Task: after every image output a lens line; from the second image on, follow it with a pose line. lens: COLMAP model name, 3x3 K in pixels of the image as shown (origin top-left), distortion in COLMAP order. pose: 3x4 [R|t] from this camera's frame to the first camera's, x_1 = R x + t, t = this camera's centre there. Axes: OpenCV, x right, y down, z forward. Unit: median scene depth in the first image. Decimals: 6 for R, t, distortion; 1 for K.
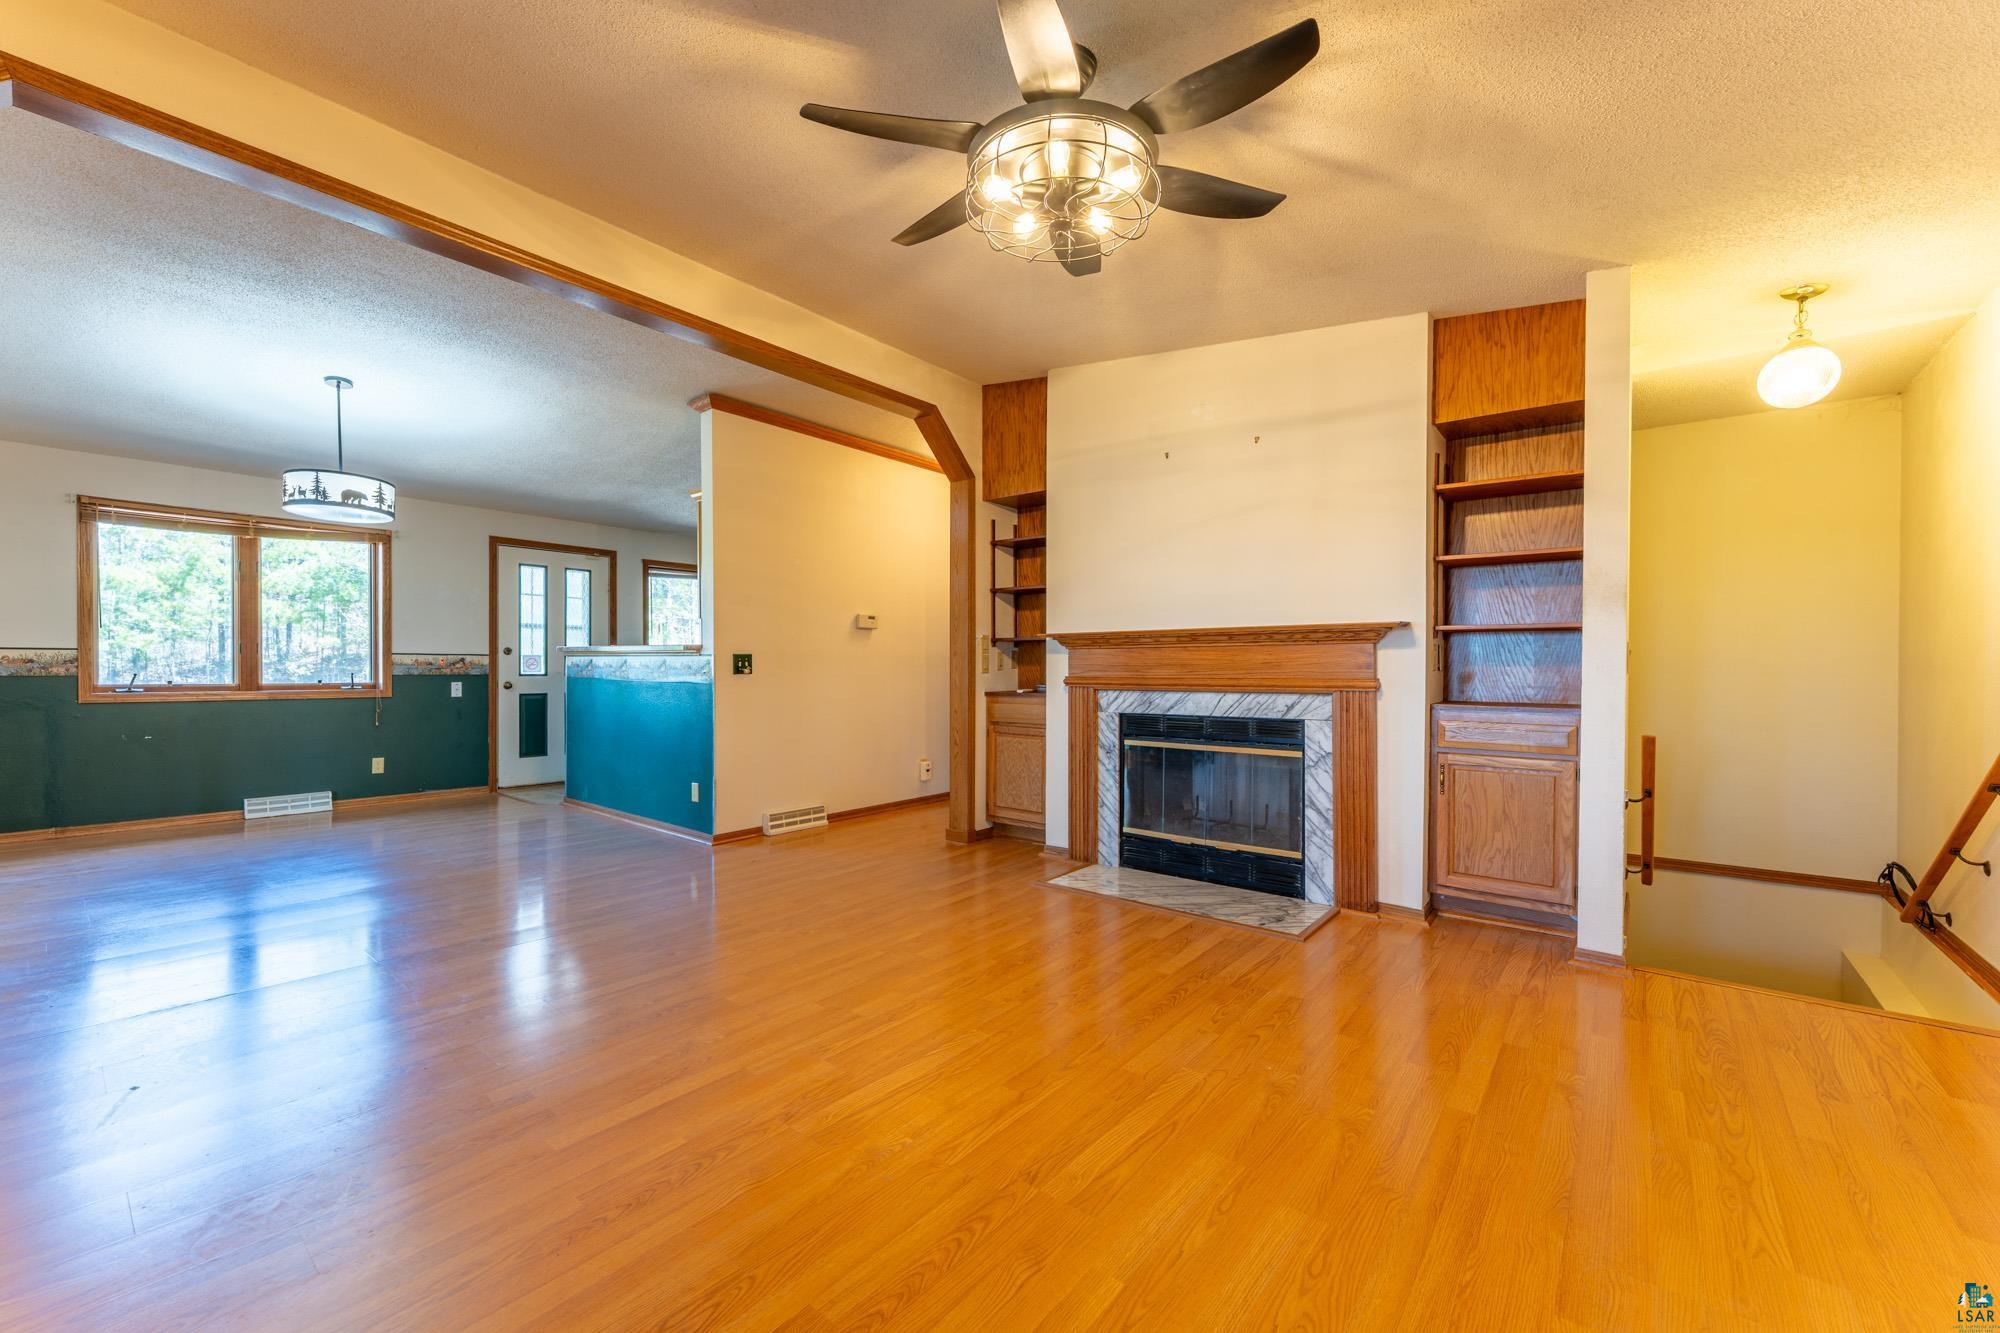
lens RADIAL K [[792.5, 0, 987.7], [0, 792.5, 672.1], [0, 0, 1]] dist [-0.000412, 0.000058]
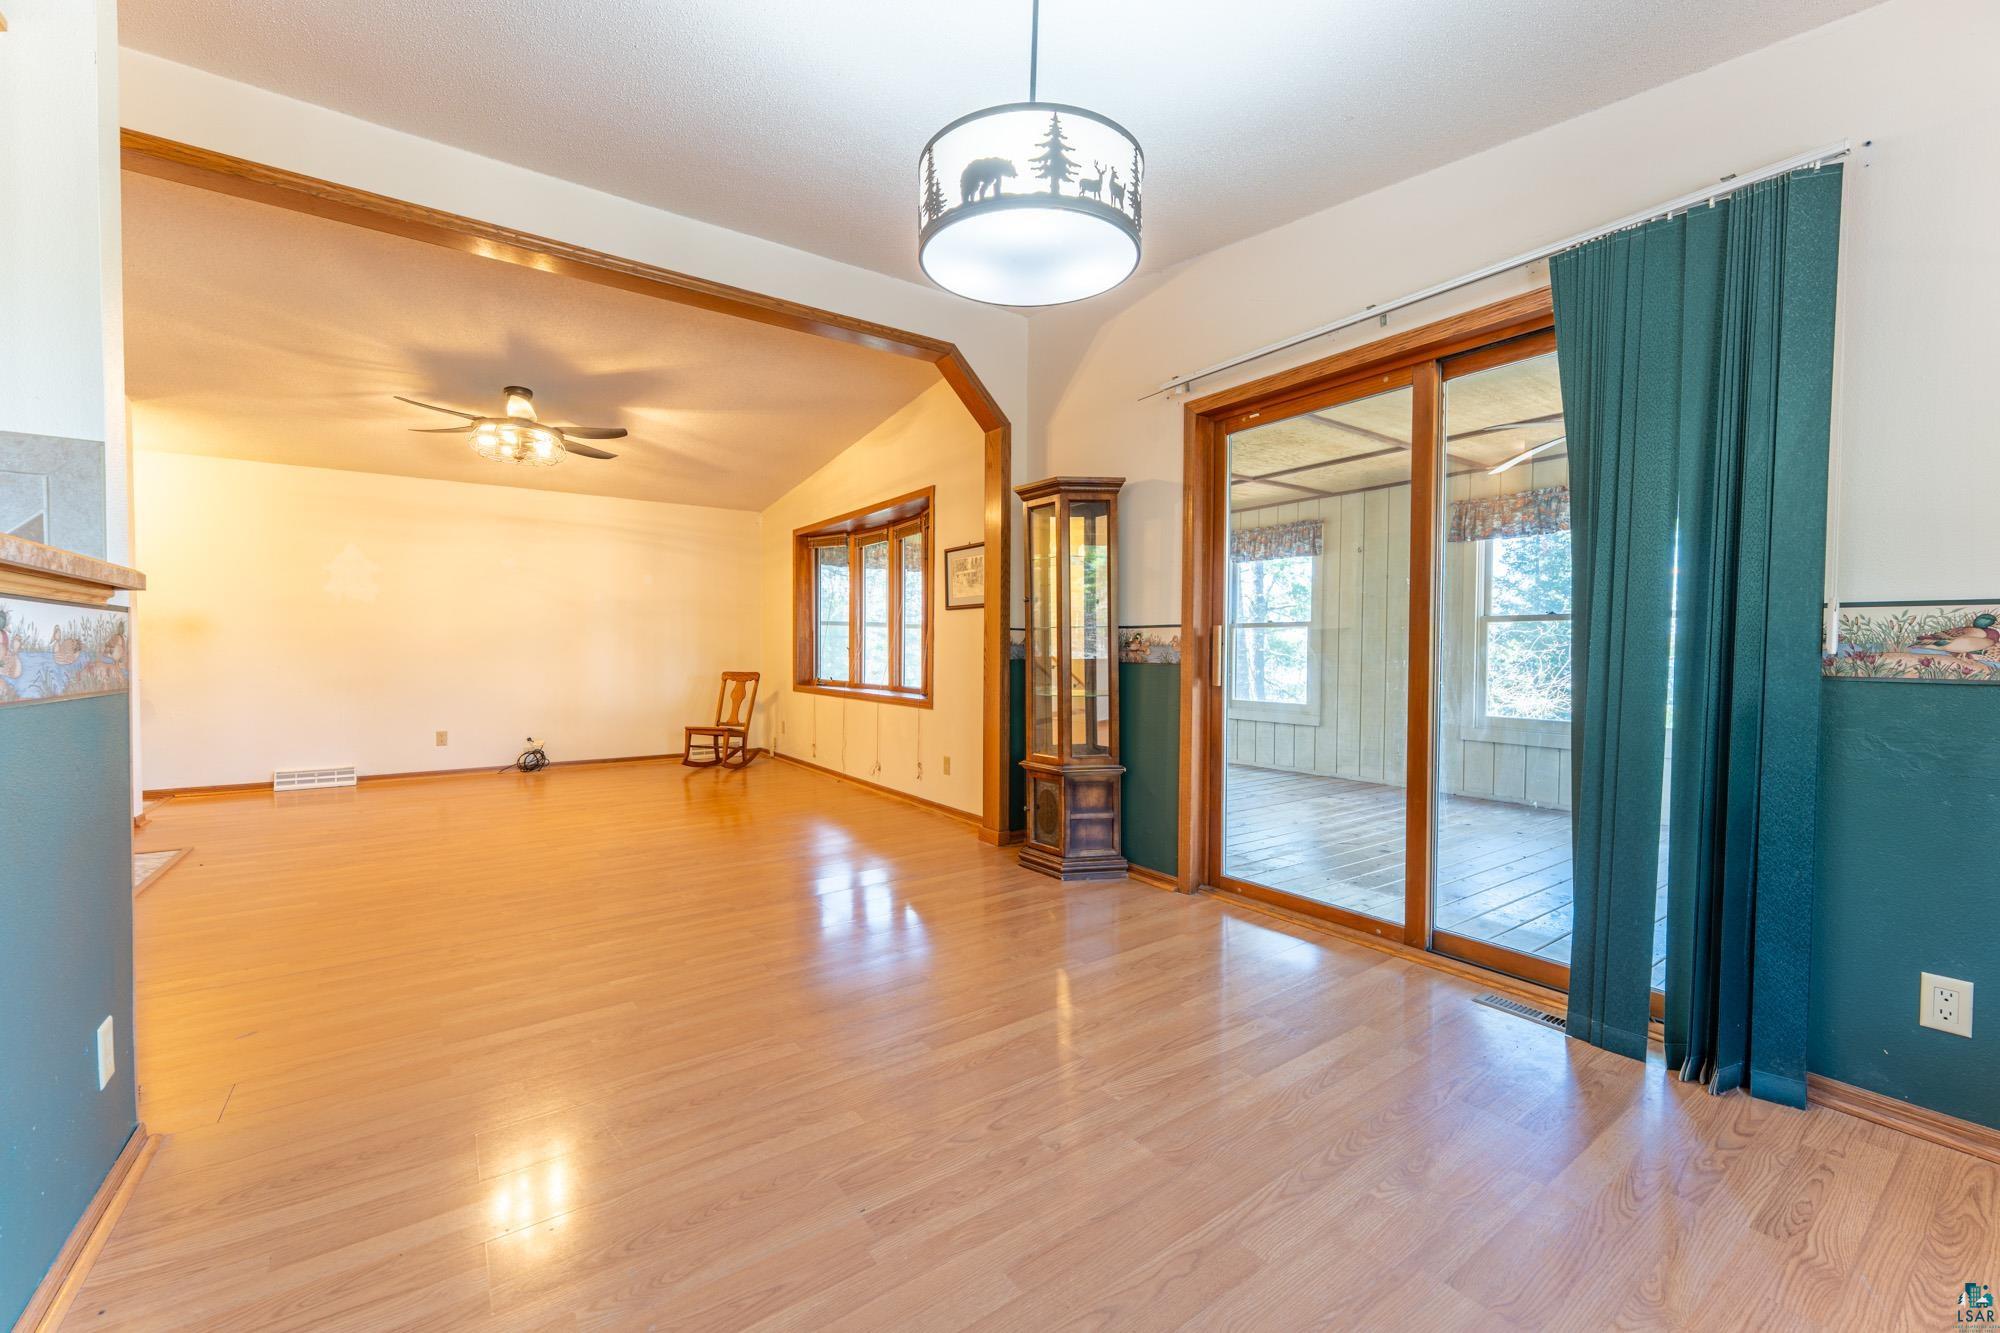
lens RADIAL K [[792.5, 0, 987.7], [0, 792.5, 672.1], [0, 0, 1]] dist [-0.000412, 0.000058]
pose [[-0.964085, -0.014447, 0.265199, -0.758048], [-0.004939, 0.999322, 0.036484, -0.007271], [-0.265546, 0.033864, -0.963503, 1.172327]]
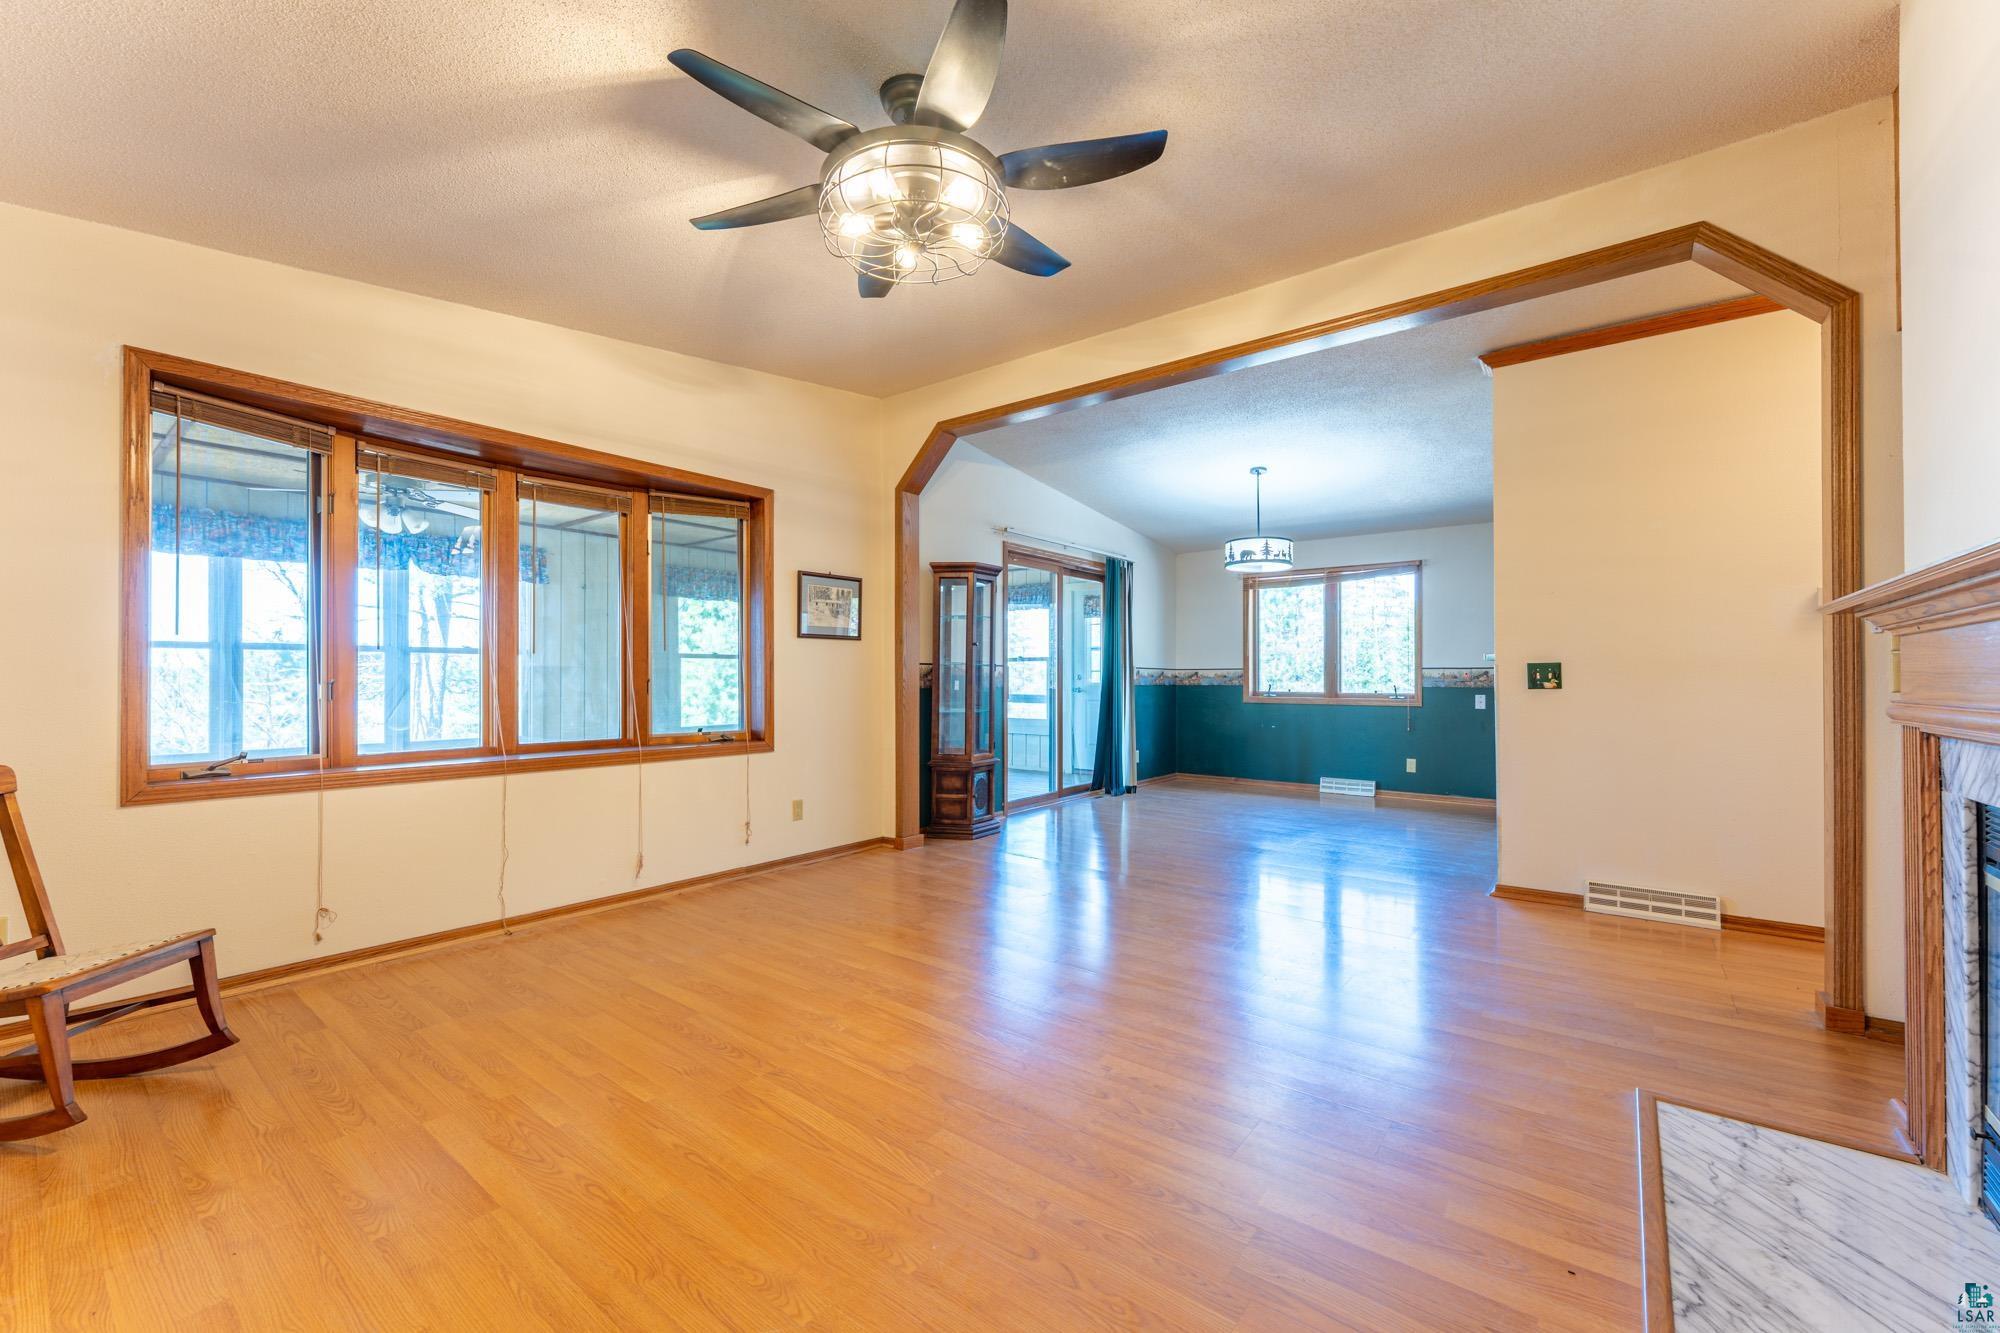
lens RADIAL K [[792.5, 0, 987.7], [0, 792.5, 672.1], [0, 0, 1]] dist [-0.000412, 0.000058]
pose [[0.023071, -0.009972, -0.999684, 0.445635], [-0.007680, 0.999919, -0.010151, -0.001894], [0.999704, 0.007911, 0.022992, 0.429219]]
